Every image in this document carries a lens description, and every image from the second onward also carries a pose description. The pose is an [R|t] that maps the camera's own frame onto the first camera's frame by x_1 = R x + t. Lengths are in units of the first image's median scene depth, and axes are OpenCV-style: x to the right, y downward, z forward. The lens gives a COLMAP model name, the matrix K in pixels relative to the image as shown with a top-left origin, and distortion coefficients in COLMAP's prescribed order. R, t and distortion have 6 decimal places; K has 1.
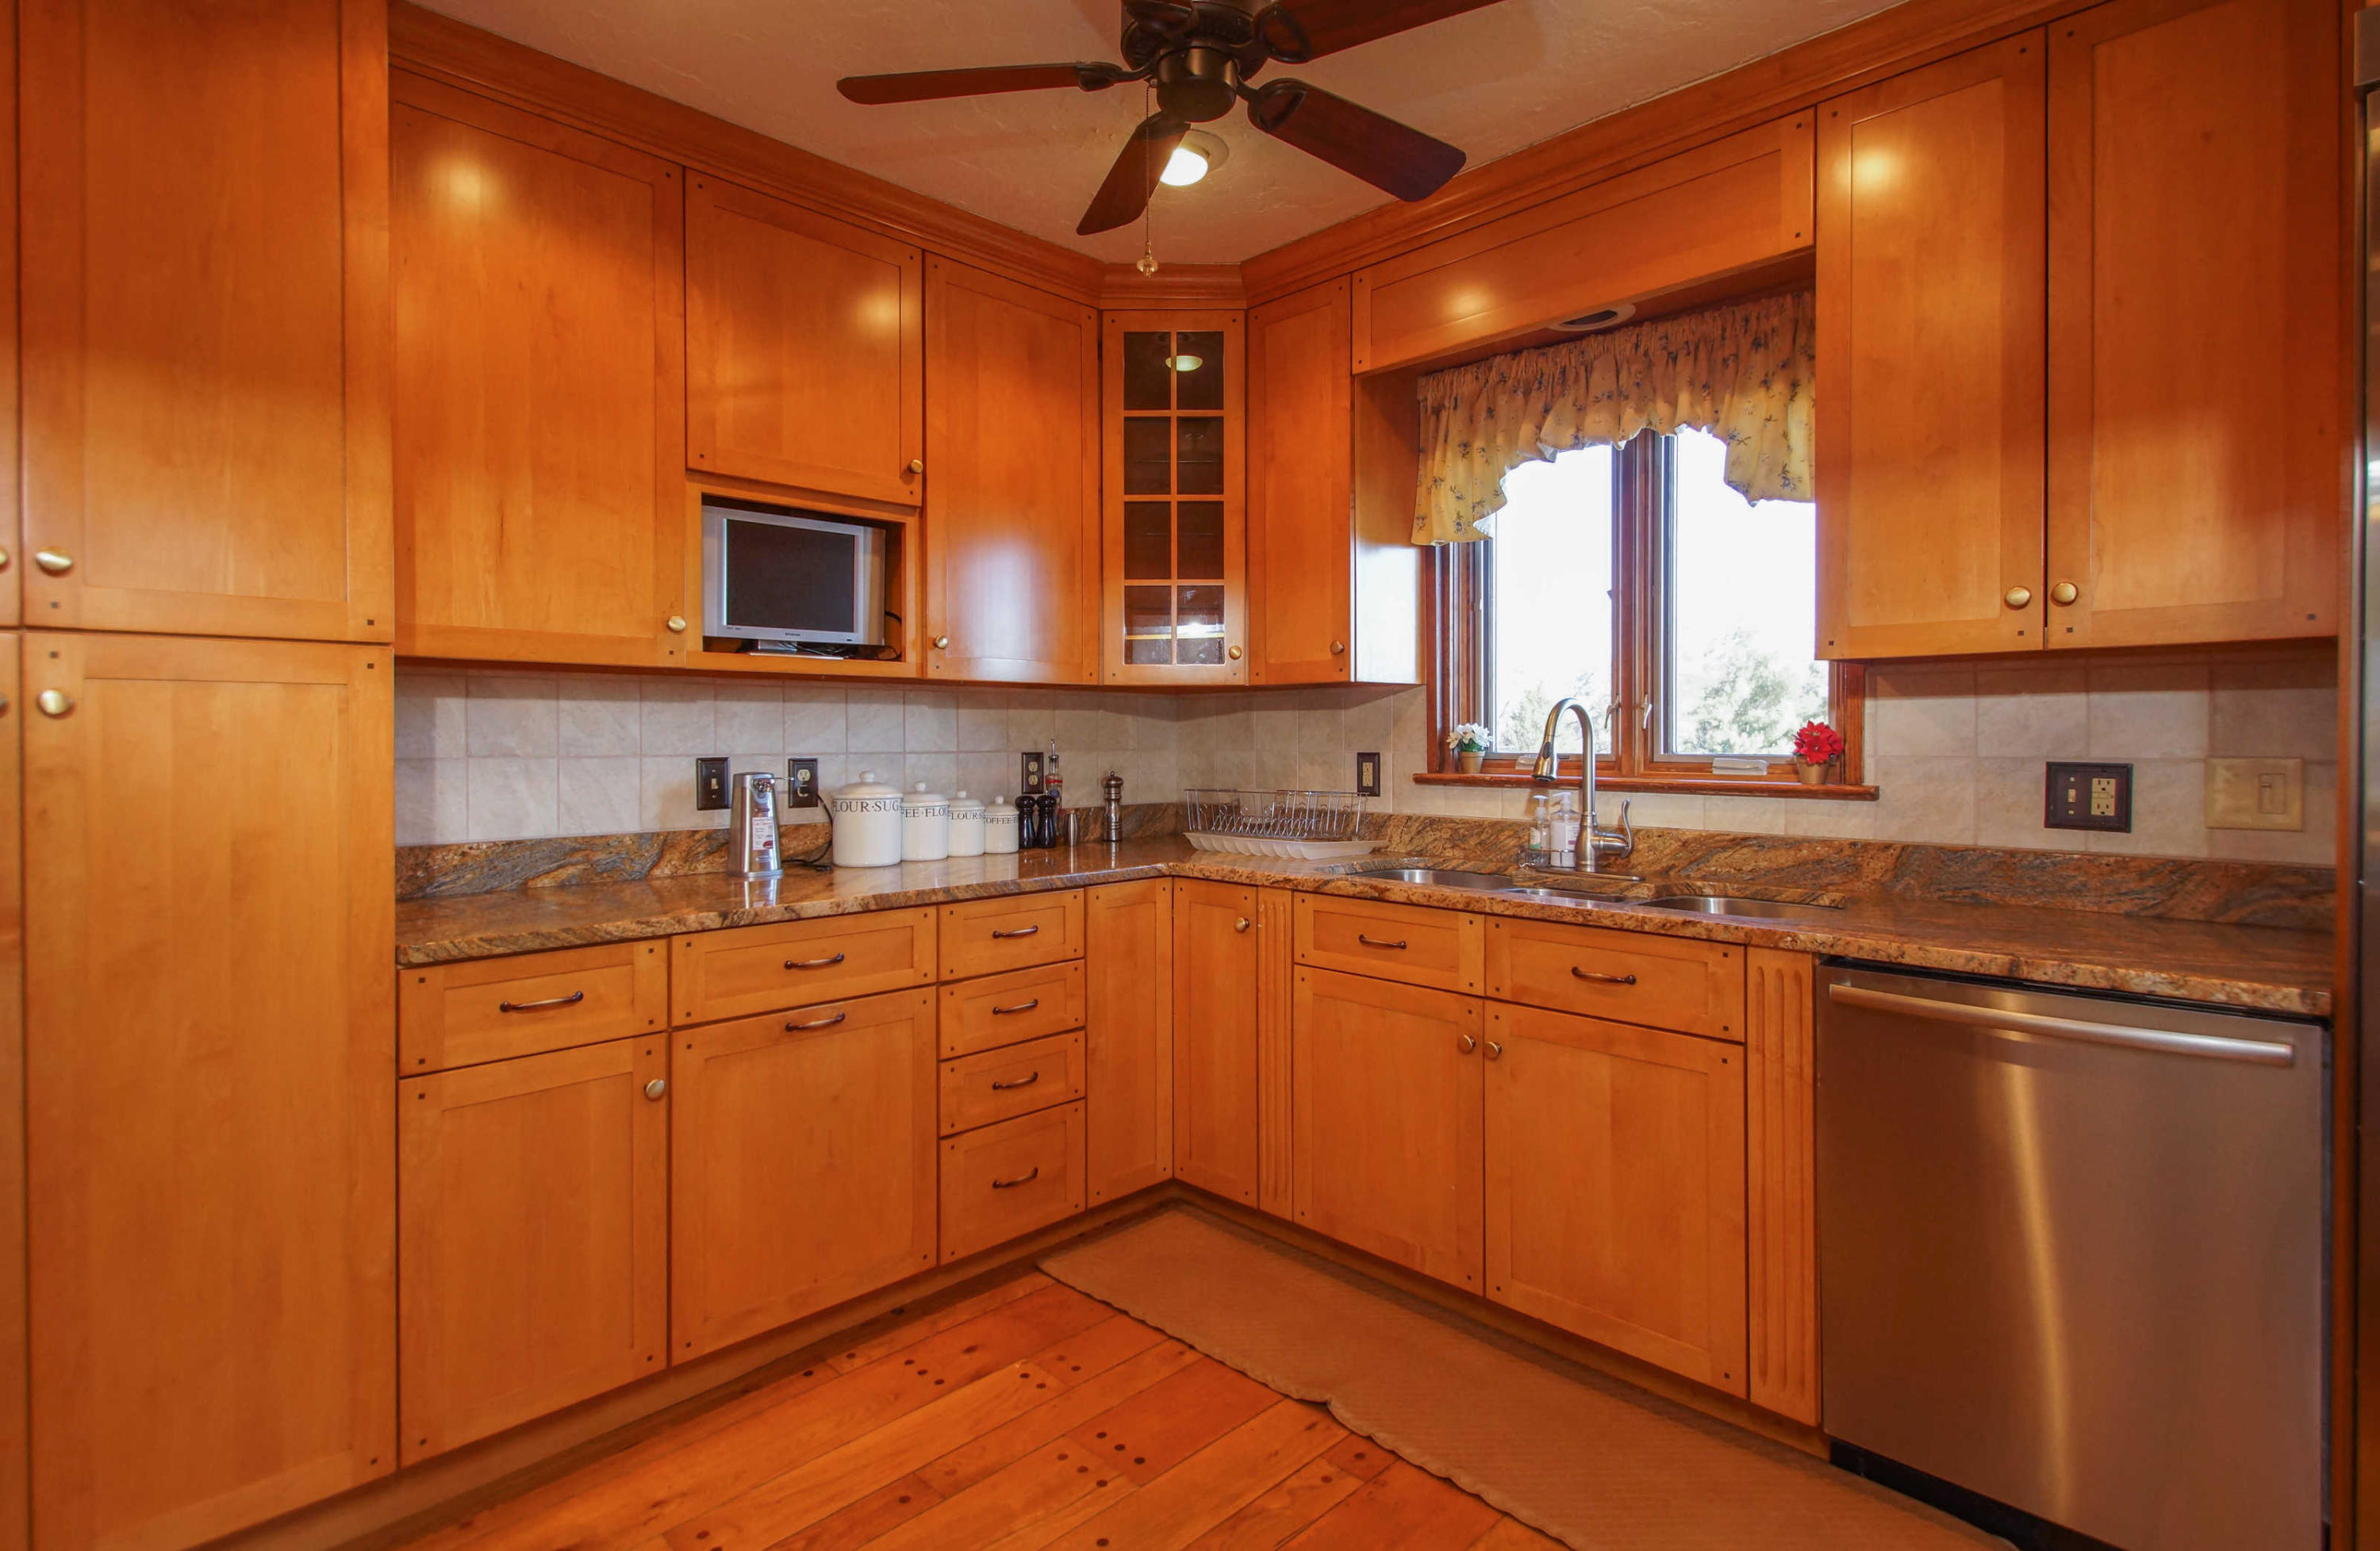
lens RADIAL K [[1175.8, 0, 1197.8], [0, 1175.8, 738.9], [0, 0, 1]] dist [0.017141, -0.000414]
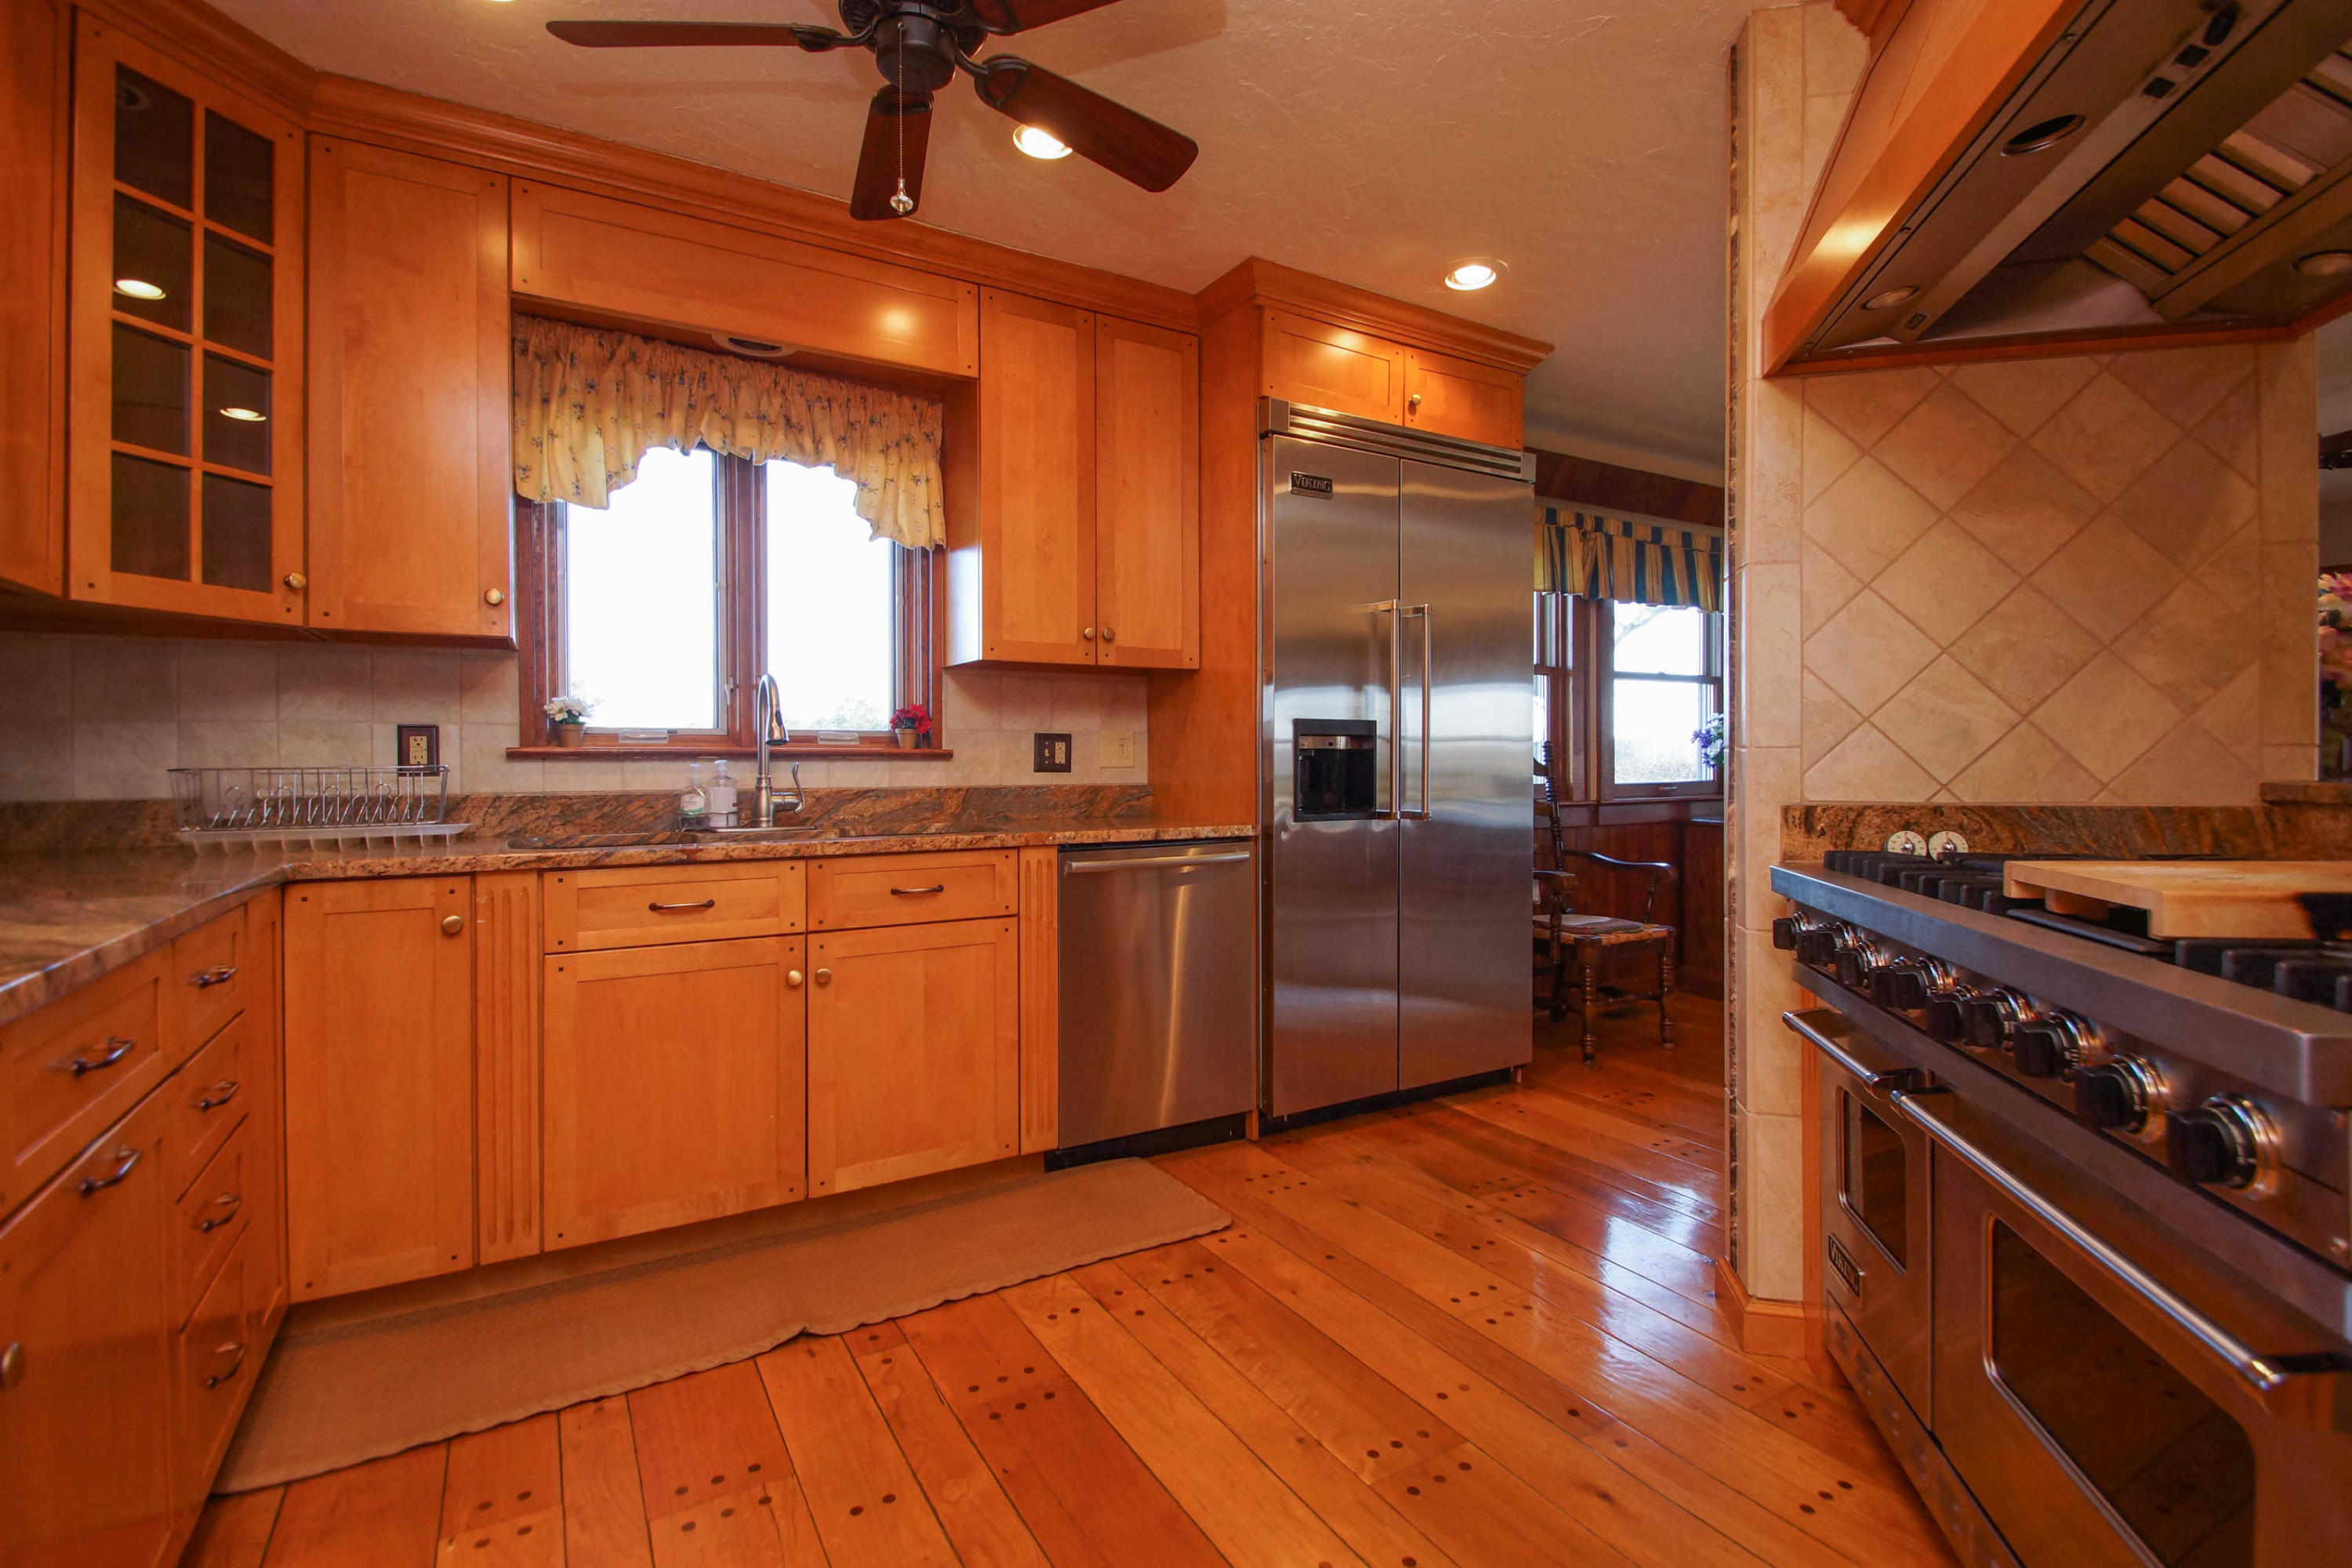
lens RADIAL K [[1032.9, 0, 1174.1], [0, 1032.9, 760.5], [0, 0, 1]] dist [-0.000092, -0.010680]
pose [[0.249471, 0.000791, 0.968382, -0.573296], [0.002887, 0.999995, -0.001561, 0.052936], [-0.968378, 0.003185, 0.249467, 0.382103]]
